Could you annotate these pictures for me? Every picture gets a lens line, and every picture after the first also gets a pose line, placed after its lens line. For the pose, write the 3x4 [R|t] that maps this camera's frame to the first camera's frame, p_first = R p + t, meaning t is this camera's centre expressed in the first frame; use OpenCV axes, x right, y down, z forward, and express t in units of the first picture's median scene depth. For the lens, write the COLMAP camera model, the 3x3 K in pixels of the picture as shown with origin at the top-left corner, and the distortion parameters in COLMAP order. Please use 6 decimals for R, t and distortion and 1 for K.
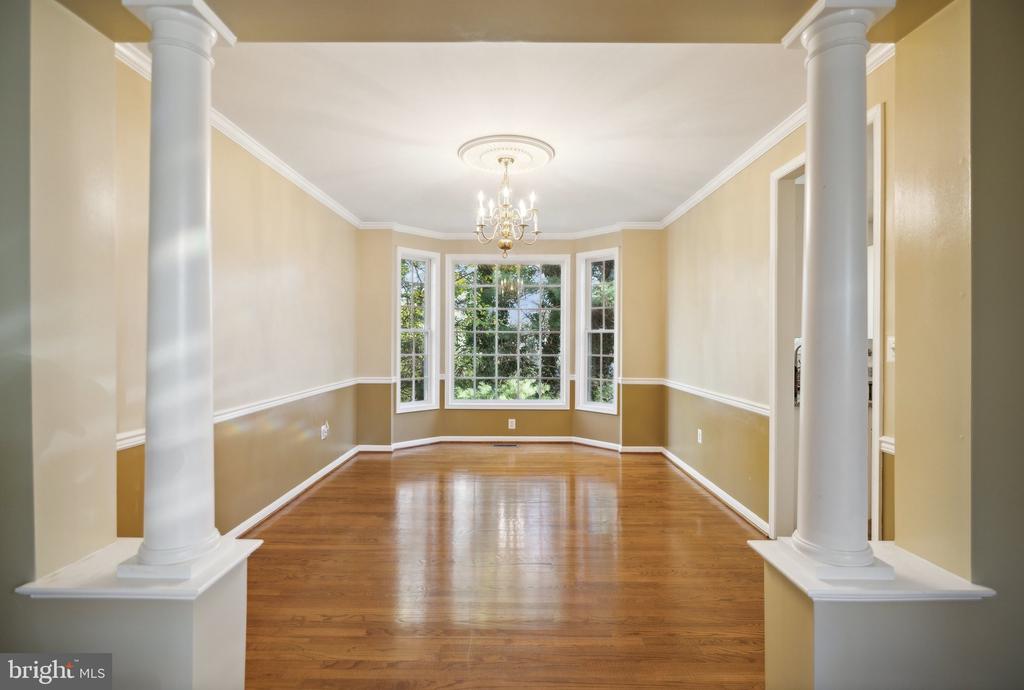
lens RADIAL K [[492.2, 0, 512.0], [0, 492.2, 345.0], [0, 0, 1]] dist [0.000331, 0.000171]
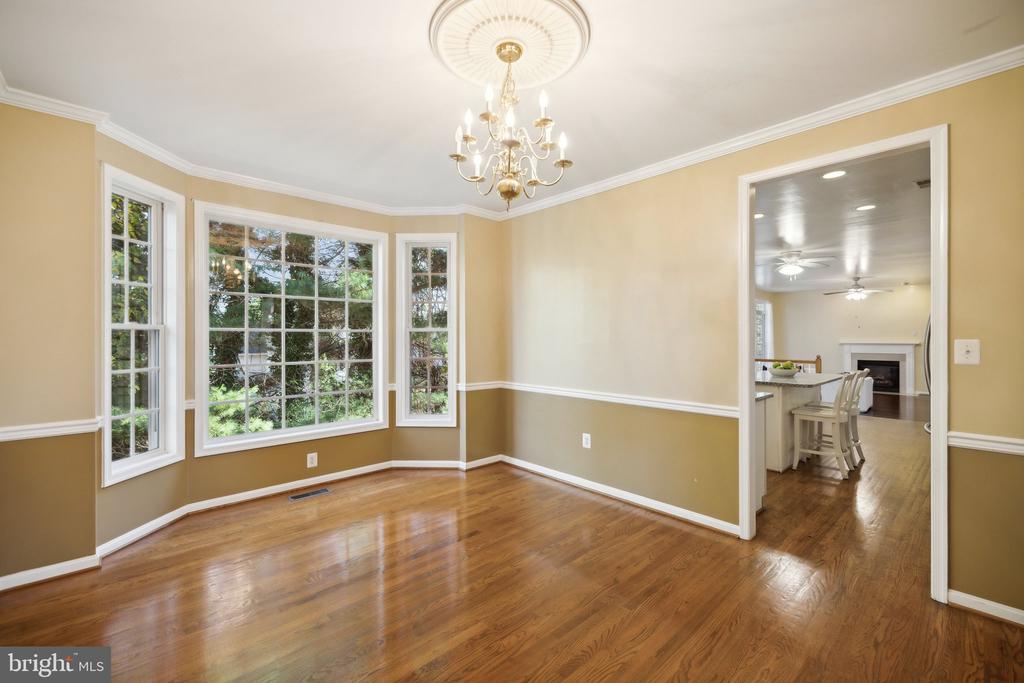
lens RADIAL K [[433.5, 0, 511.9], [0, 433.5, 336.8], [0, 0, 1]] dist [0.001569, -0.000249]
pose [[0.728171, -0.003790, 0.685386, -0.234619], [0.010483, 0.999929, -0.005609, -0.010924], [-0.685316, 0.011269, 0.728159, 0.375928]]
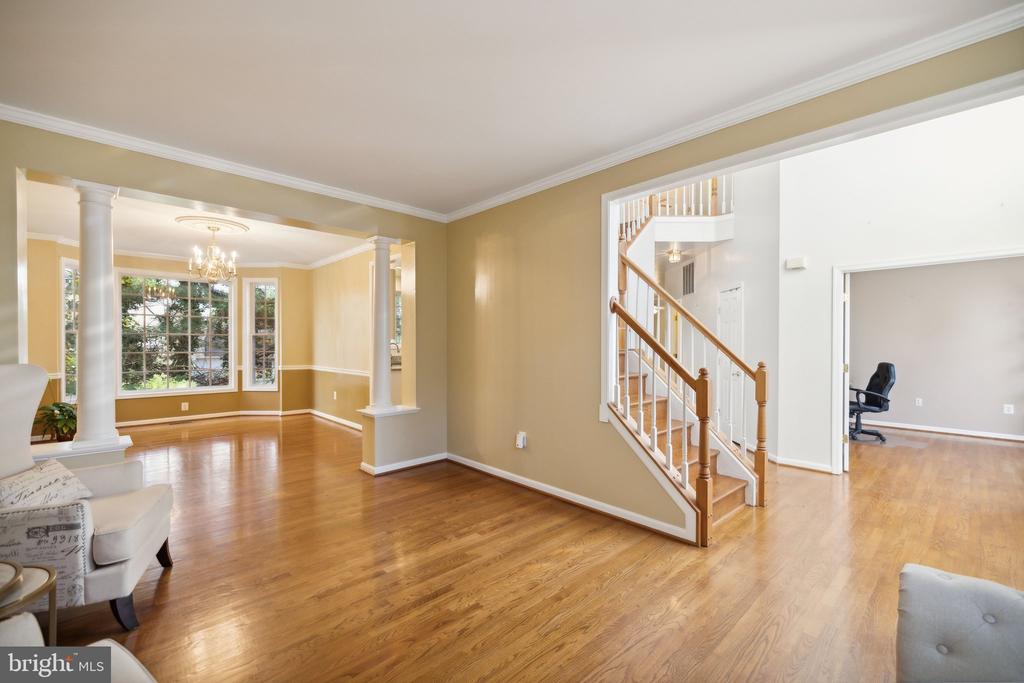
lens RADIAL K [[435.3, 0, 513.5], [0, 435.3, 347.0], [0, 0, 1]] dist [0.001770, 0.000252]
pose [[0.718522, -0.008262, 0.695455, -0.186000], [0.007503, 0.999963, 0.004128, 0.008821], [-0.695464, 0.002252, 0.718558, -0.433598]]
